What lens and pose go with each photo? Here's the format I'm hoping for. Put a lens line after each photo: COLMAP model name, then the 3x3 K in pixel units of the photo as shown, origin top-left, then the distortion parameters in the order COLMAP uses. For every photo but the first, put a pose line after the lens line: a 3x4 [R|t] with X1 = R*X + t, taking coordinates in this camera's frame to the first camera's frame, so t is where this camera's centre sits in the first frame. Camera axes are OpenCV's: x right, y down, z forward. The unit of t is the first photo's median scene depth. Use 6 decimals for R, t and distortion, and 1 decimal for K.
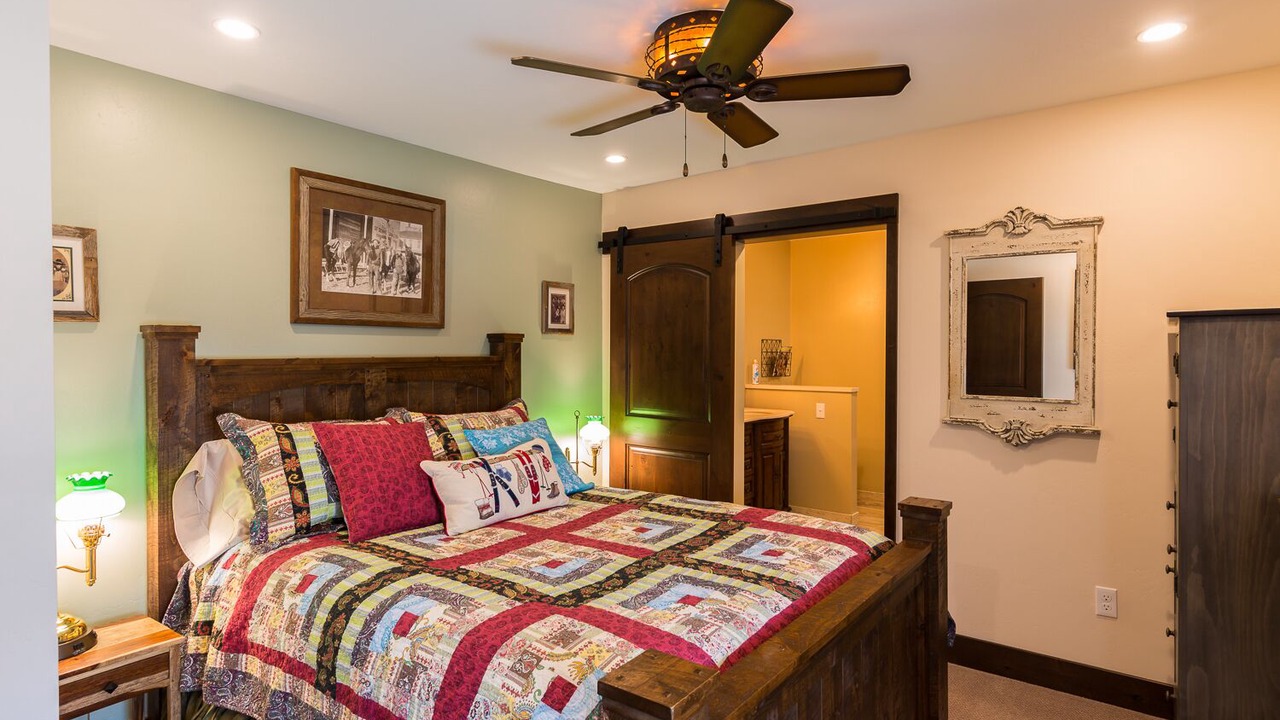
lens RADIAL K [[668.3, 0, 639.6], [0, 668.3, 355.6], [0, 0, 1]] dist [0.001498, -0.000043]
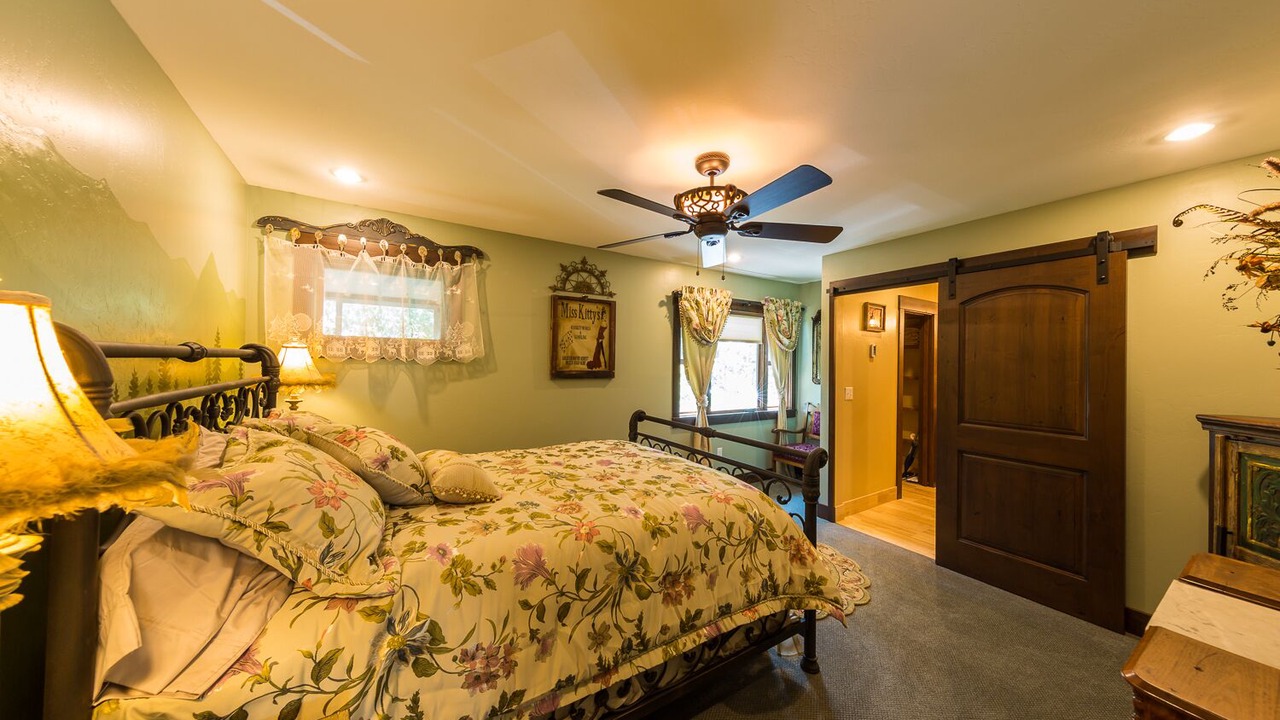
lens RADIAL K [[402.6, 0, 642.6], [0, 402.6, 356.8], [0, 0, 1]] dist [0.005177, -0.000252]
pose [[0.939116, 0.012126, -0.343386, -0.468524], [-0.020578, 0.999568, -0.020980, -0.001280], [0.342984, 0.026769, 0.938960, 0.313898]]
